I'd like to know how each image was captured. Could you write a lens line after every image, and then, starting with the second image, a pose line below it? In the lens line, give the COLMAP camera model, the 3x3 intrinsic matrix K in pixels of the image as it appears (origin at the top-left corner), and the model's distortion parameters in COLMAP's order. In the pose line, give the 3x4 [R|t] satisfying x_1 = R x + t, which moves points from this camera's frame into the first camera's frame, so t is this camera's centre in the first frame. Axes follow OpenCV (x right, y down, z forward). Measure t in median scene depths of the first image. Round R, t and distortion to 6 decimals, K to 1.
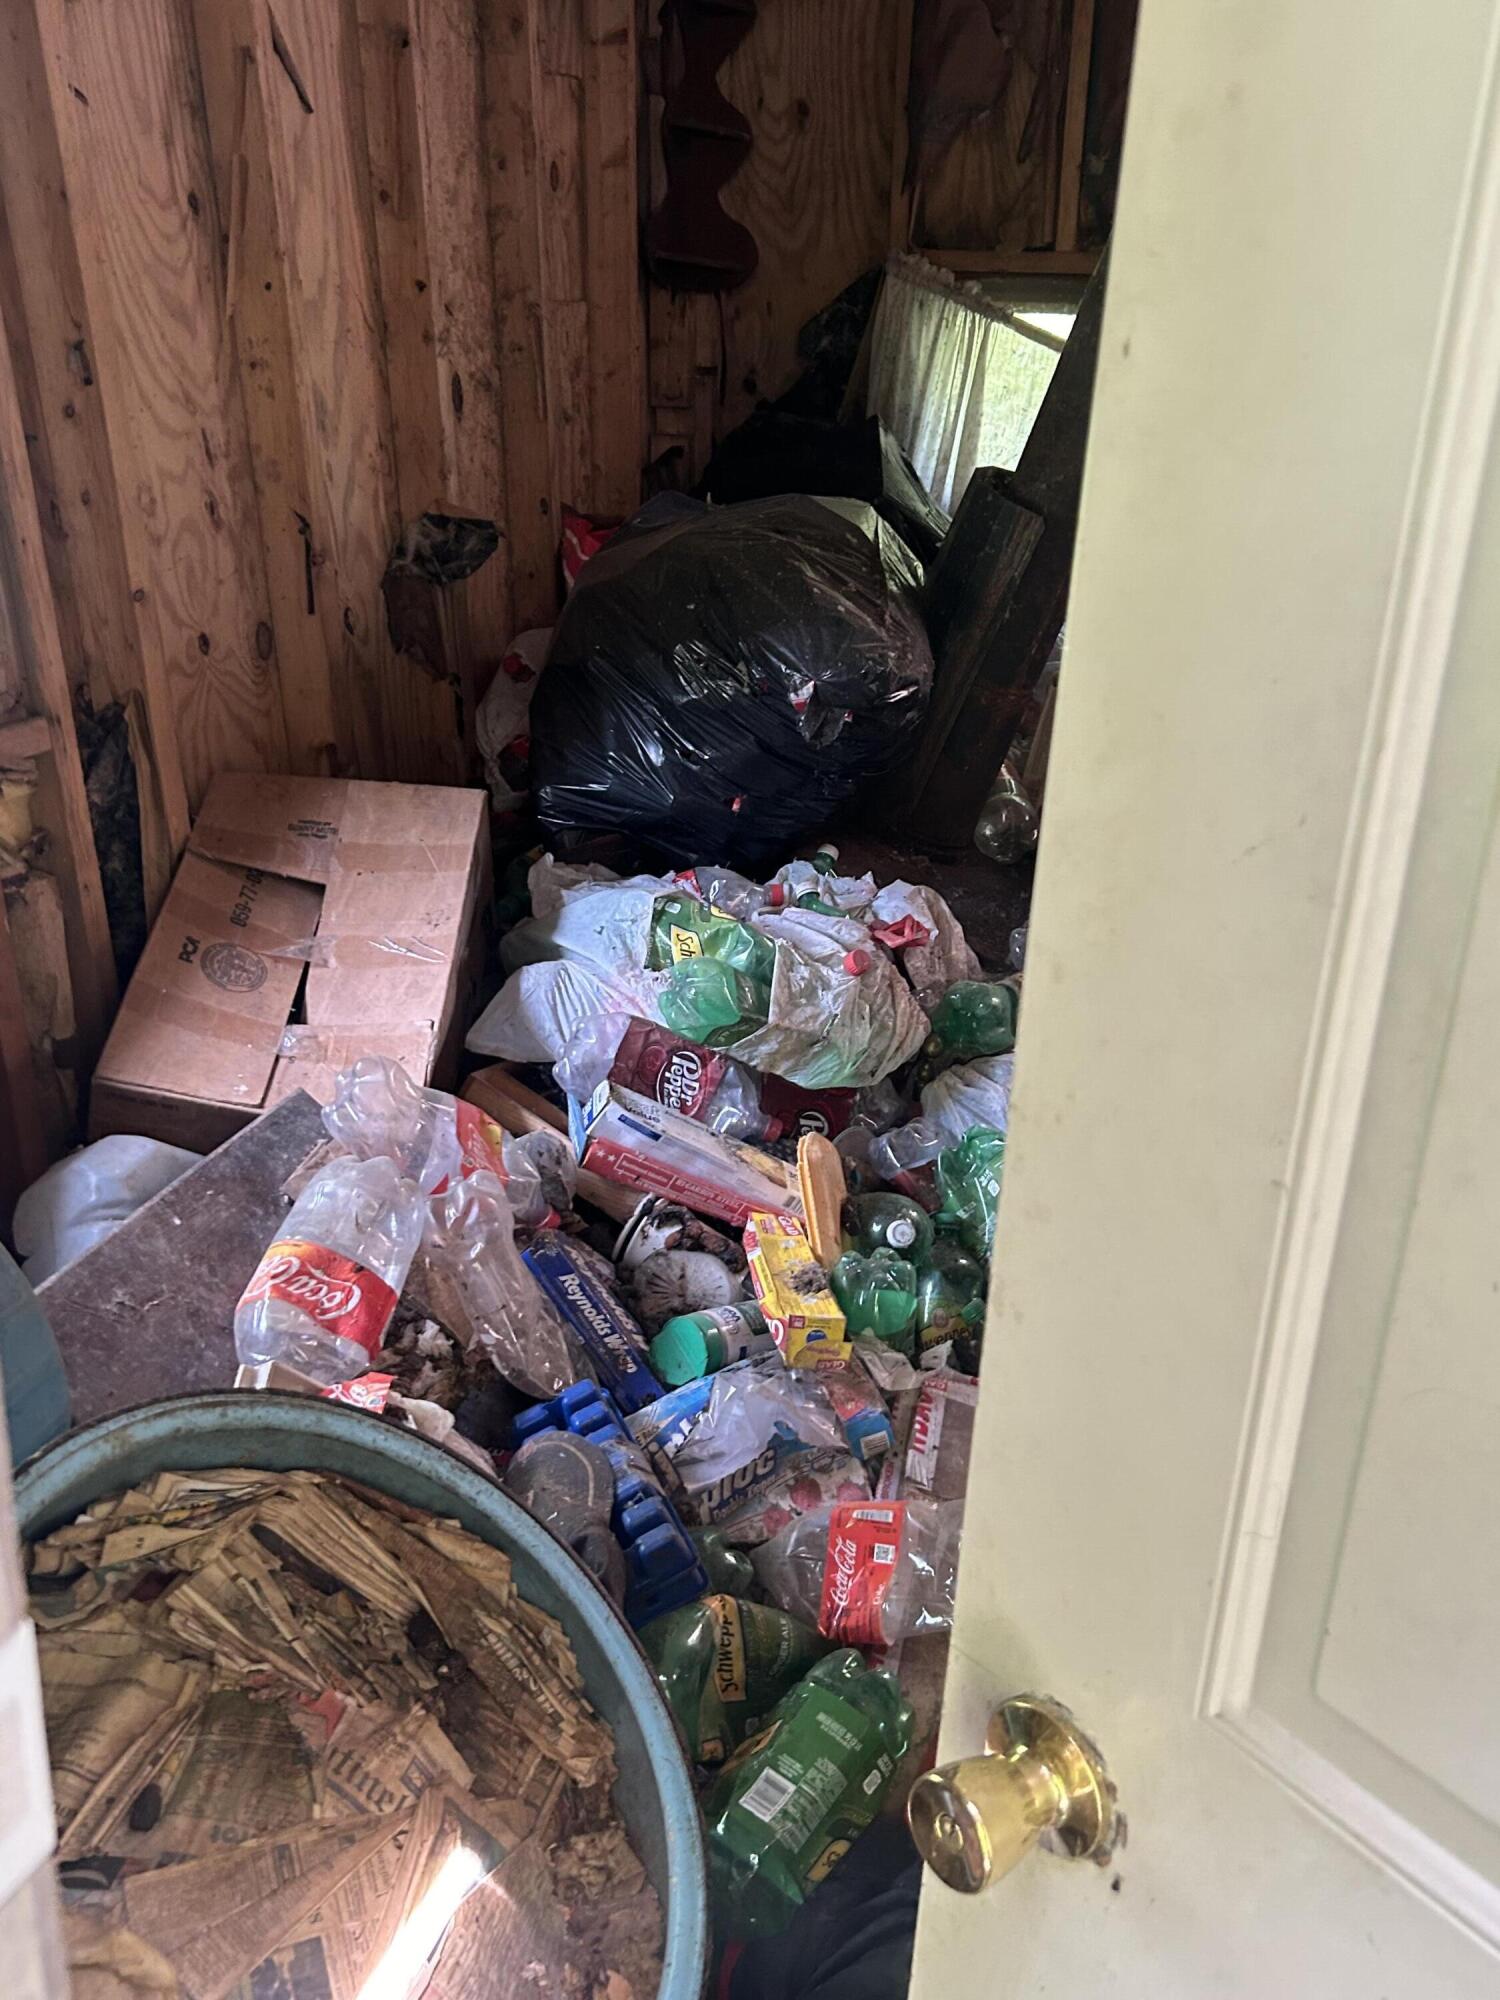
lens RADIAL K [[1760.0, 0, 750.0], [0, 1760.0, 1000.0], [0, 0, 1]] dist [0.011819, 0.001203]
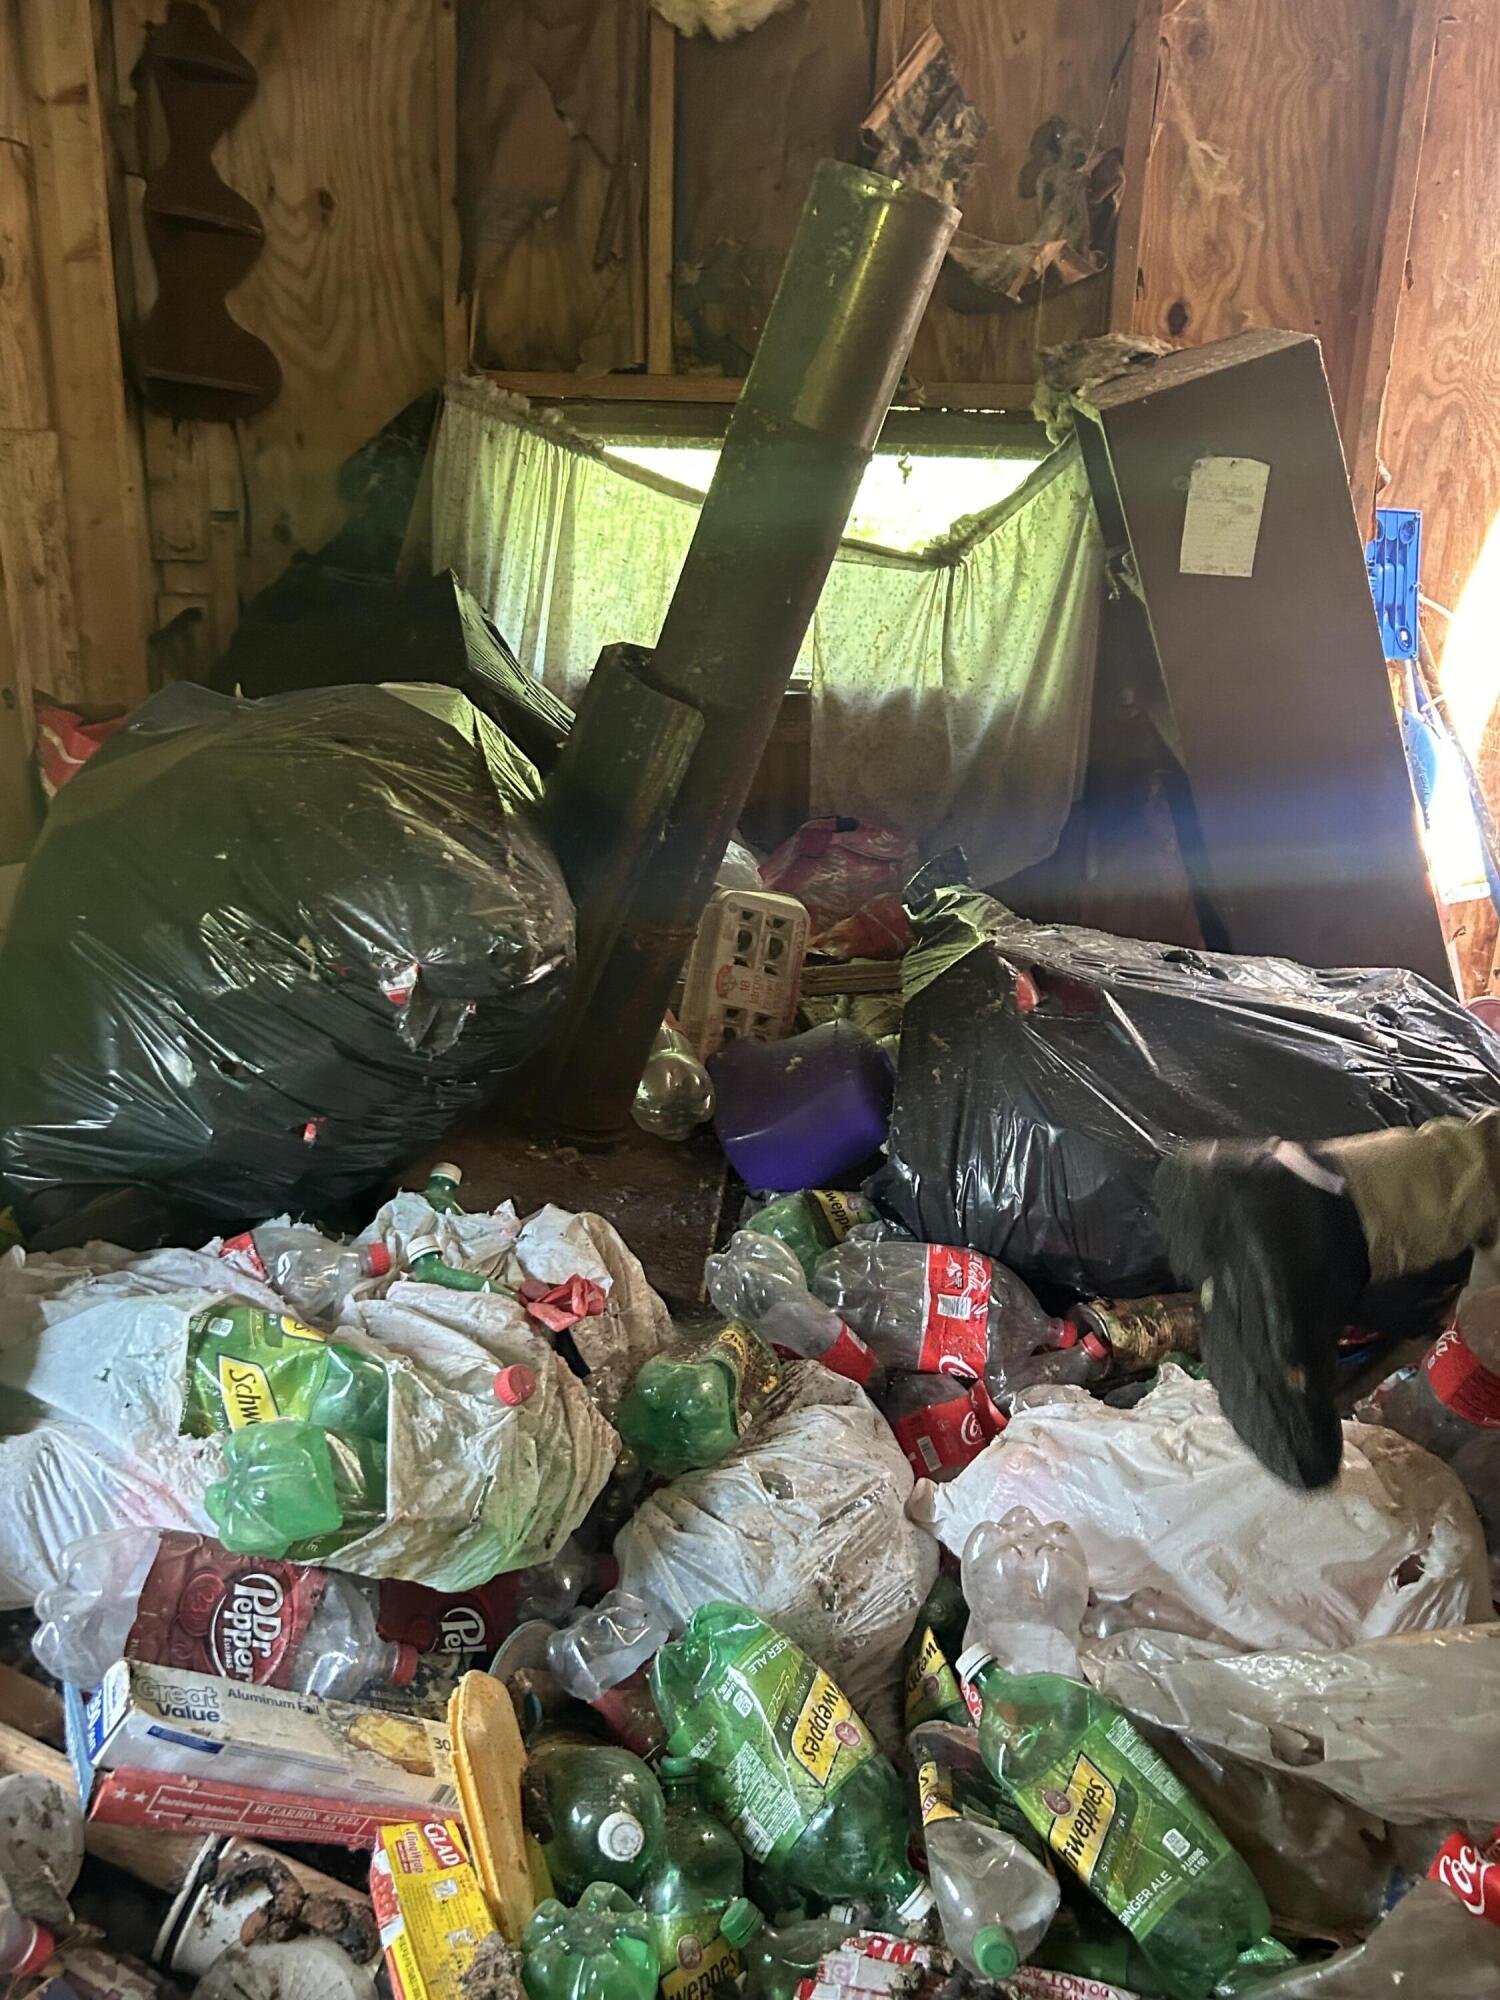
lens RADIAL K [[1886.0, 0, 750.0], [0, 1886.0, 1000.0], [0, 0, 1]] dist [0.157341, -0.370955]
pose [[0.972542, -0.068766, 0.222335, -0.002129], [0.088793, 0.992722, -0.081357, -0.087247], [-0.215122, 0.098865, 0.971570, 0.233772]]
